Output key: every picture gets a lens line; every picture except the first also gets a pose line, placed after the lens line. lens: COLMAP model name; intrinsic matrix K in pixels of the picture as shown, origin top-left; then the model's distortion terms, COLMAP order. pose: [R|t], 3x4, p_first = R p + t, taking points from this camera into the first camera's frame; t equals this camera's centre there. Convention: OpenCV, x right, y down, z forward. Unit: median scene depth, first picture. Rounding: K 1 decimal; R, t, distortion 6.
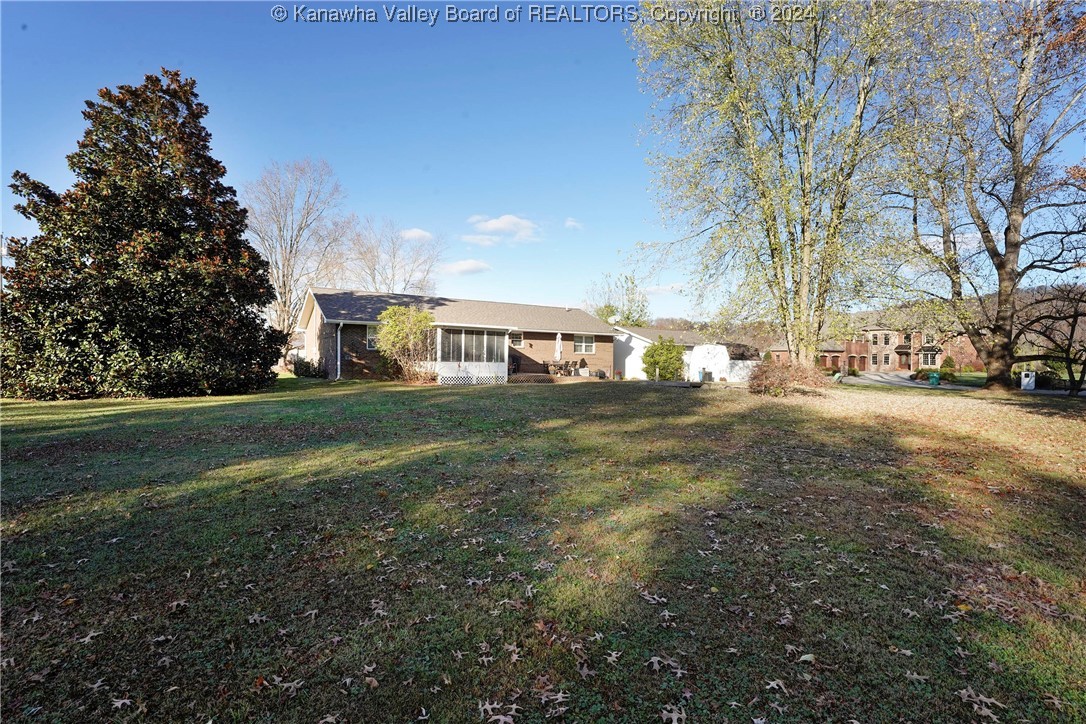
lens RADIAL K [[464.9, 0, 544.0], [0, 464.9, 363.1], [0, 0, 1]] dist [-0.021675, -0.000079]
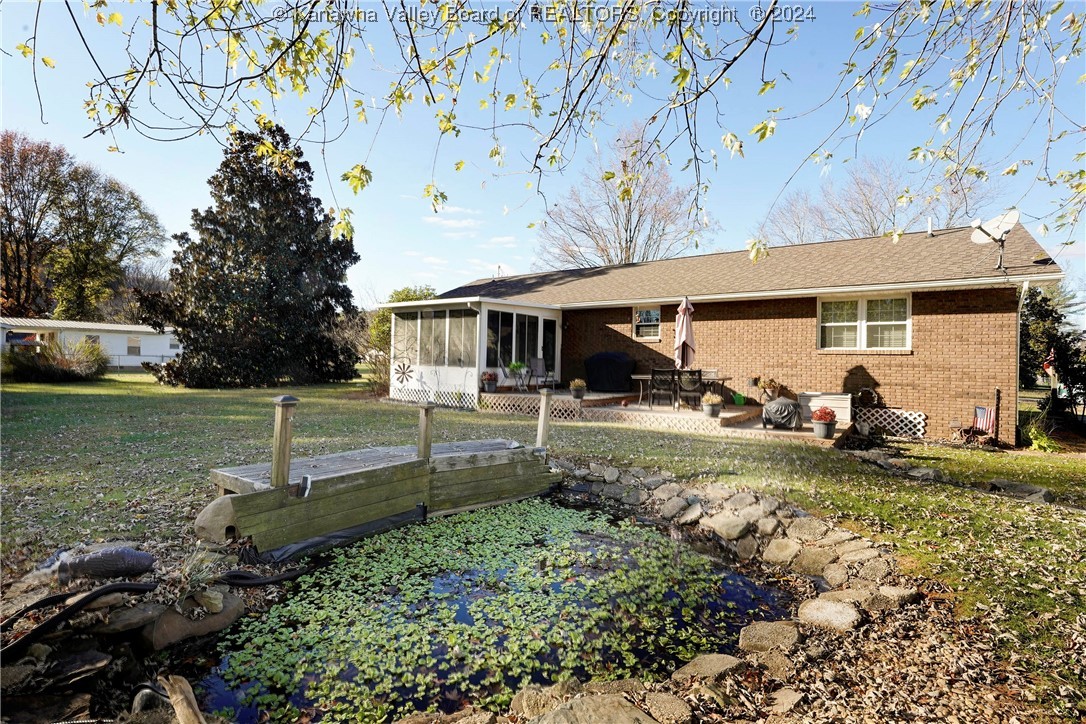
lens RADIAL K [[506.2, 0, 536.7], [0, 506.2, 366.6], [0, 0, 1]] dist [-0.015867, -0.000109]
pose [[0.325230, 0.002755, -0.945631, 0.410168], [-0.029315, 0.999545, -0.007170, 0.000107], [0.945180, 0.030053, 0.325163, 0.766298]]
